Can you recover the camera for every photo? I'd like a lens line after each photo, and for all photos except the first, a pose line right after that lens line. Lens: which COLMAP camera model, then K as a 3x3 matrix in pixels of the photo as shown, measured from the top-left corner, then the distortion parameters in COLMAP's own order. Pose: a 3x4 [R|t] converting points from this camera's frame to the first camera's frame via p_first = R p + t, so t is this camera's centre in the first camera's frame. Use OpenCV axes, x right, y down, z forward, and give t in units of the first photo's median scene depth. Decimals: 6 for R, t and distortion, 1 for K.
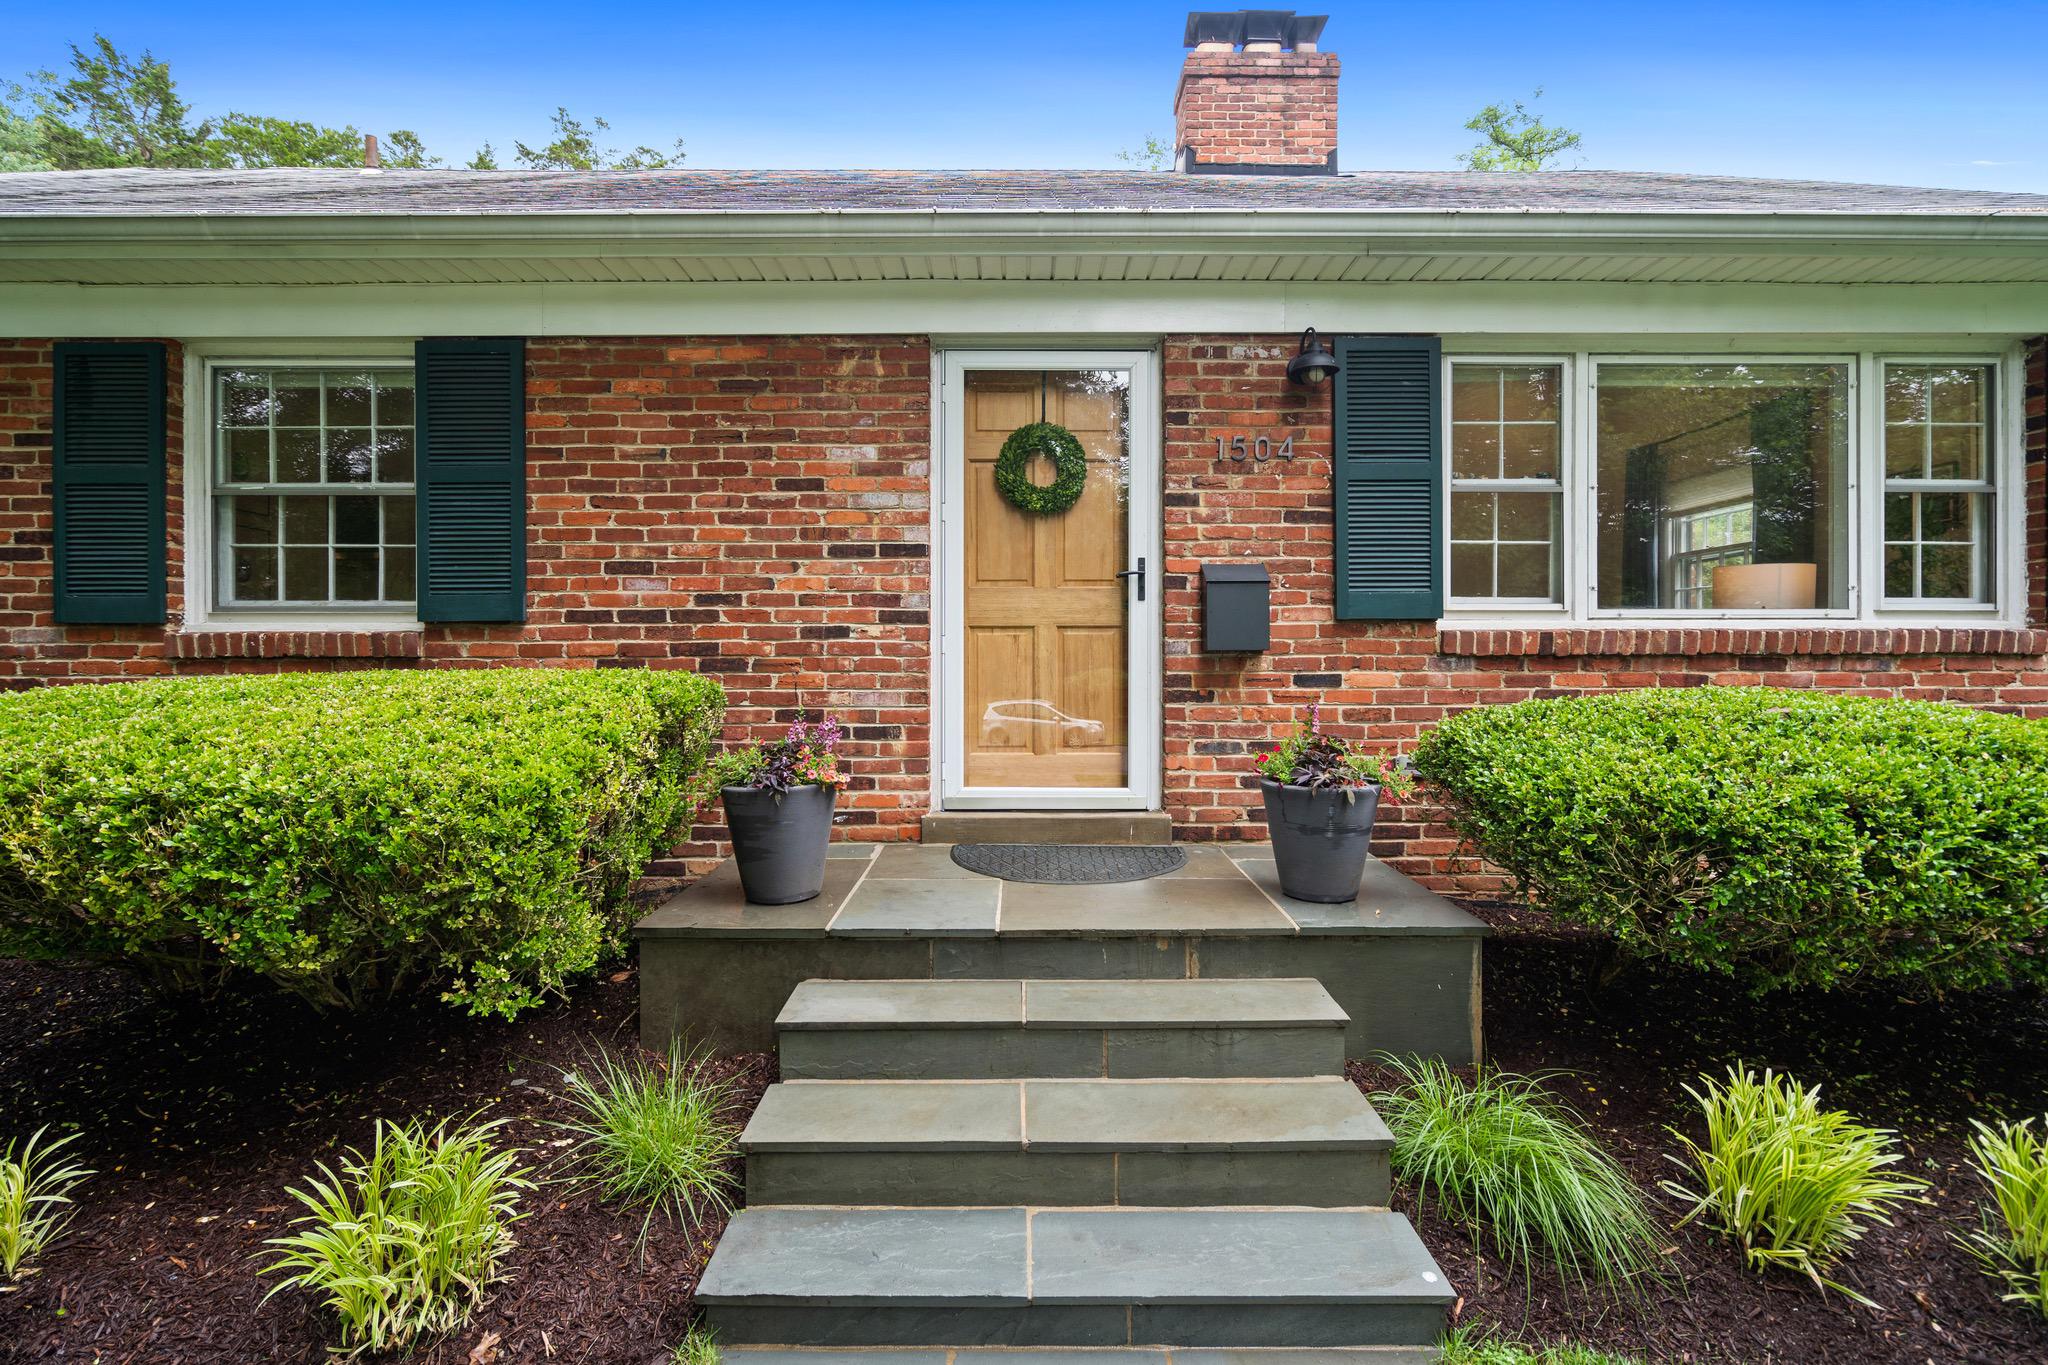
lens RADIAL K [[964.7, 0, 1024.0], [0, 964.7, 682.5], [0, 0, 1]] dist [-0.009634, 0.000246]
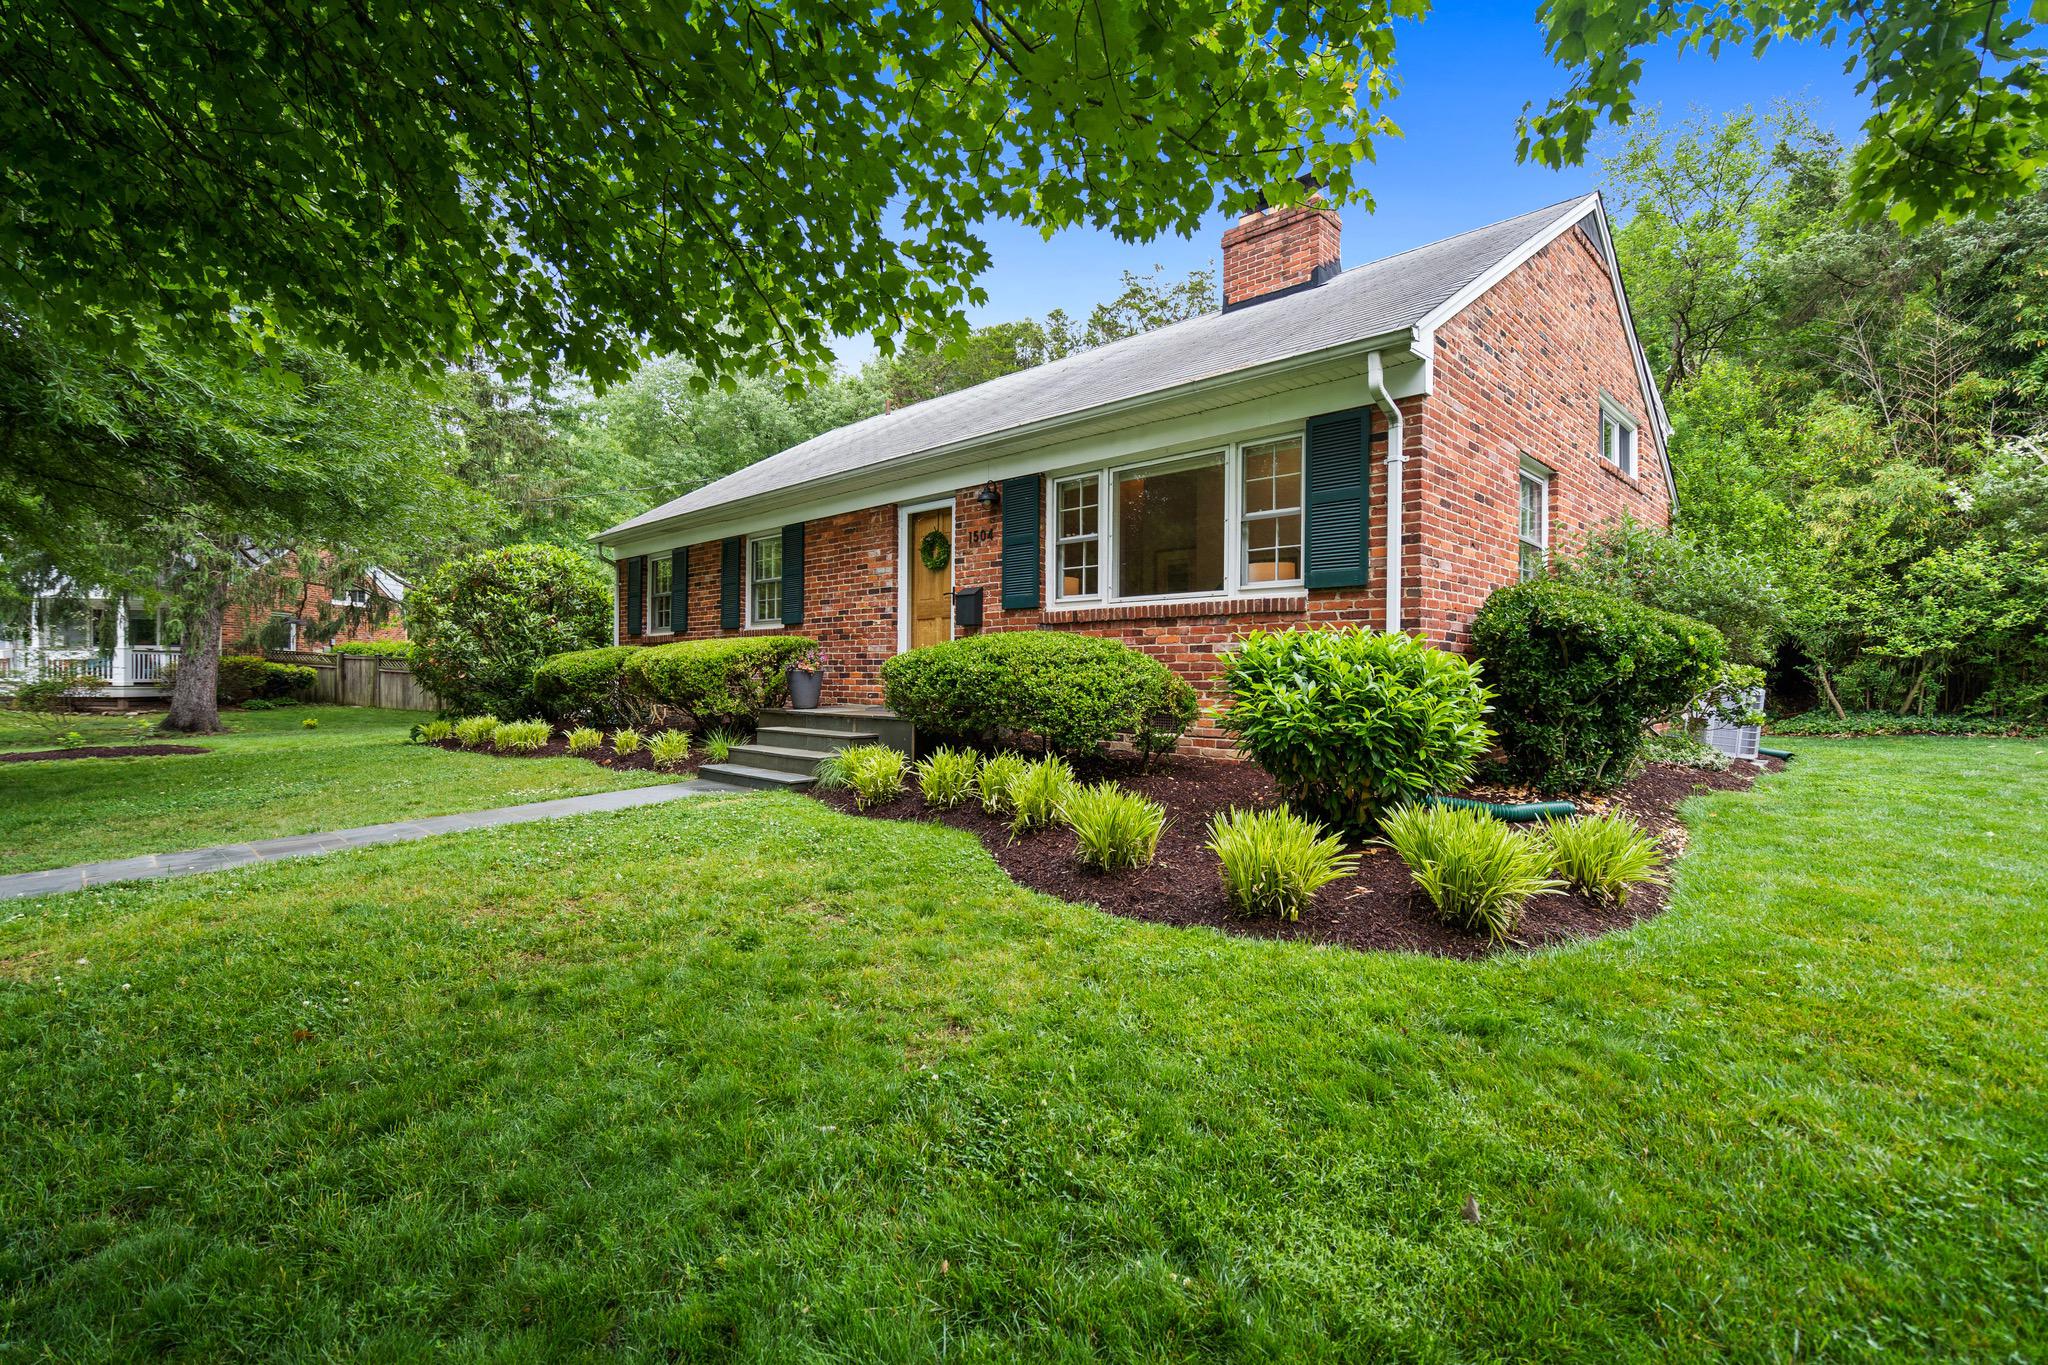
lens RADIAL K [[928.0, 0, 1024.0], [0, 928.0, 682.5], [0, 0, 1]] dist [0.001757, 0.000208]
pose [[0.719702, 0.009476, -0.694219, 1.804973], [-0.011562, 0.999932, 0.001662, 0.096389], [0.694187, 0.006831, 0.719762, -0.491281]]
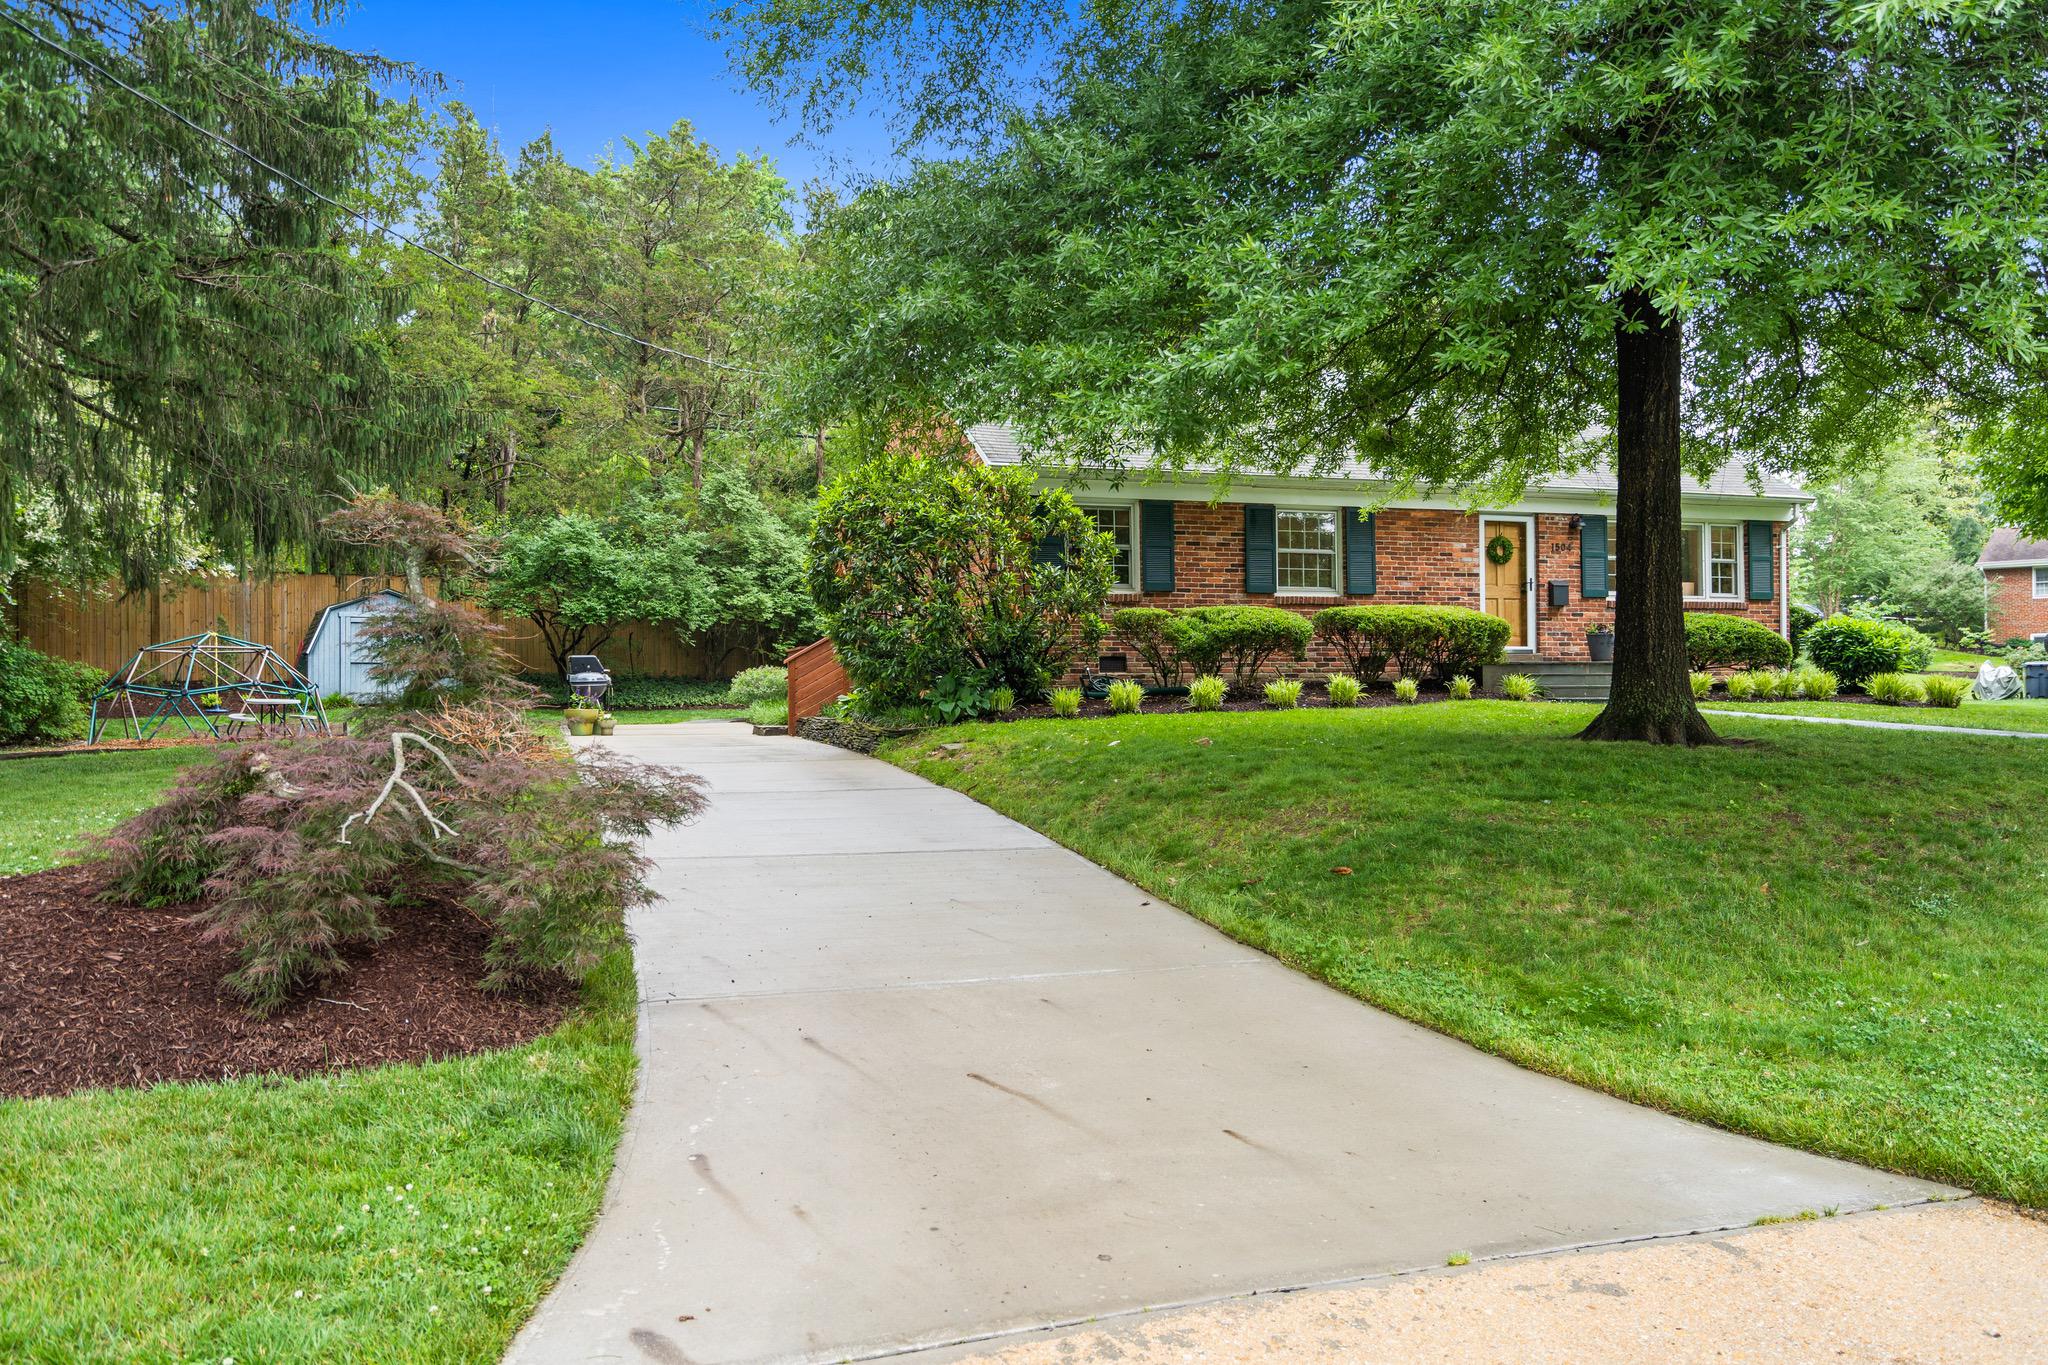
lens RADIAL K [[1556.6, 0, 1024.0], [0, 1556.6, 682.5], [0, 0, 1]] dist [0.000662, 0.000483]
pose [[0.948809, -0.003946, 0.315825, -3.287734], [0.010317, 0.999776, -0.018502, 0.318977], [-0.315681, 0.020813, 0.948637, -3.601166]]
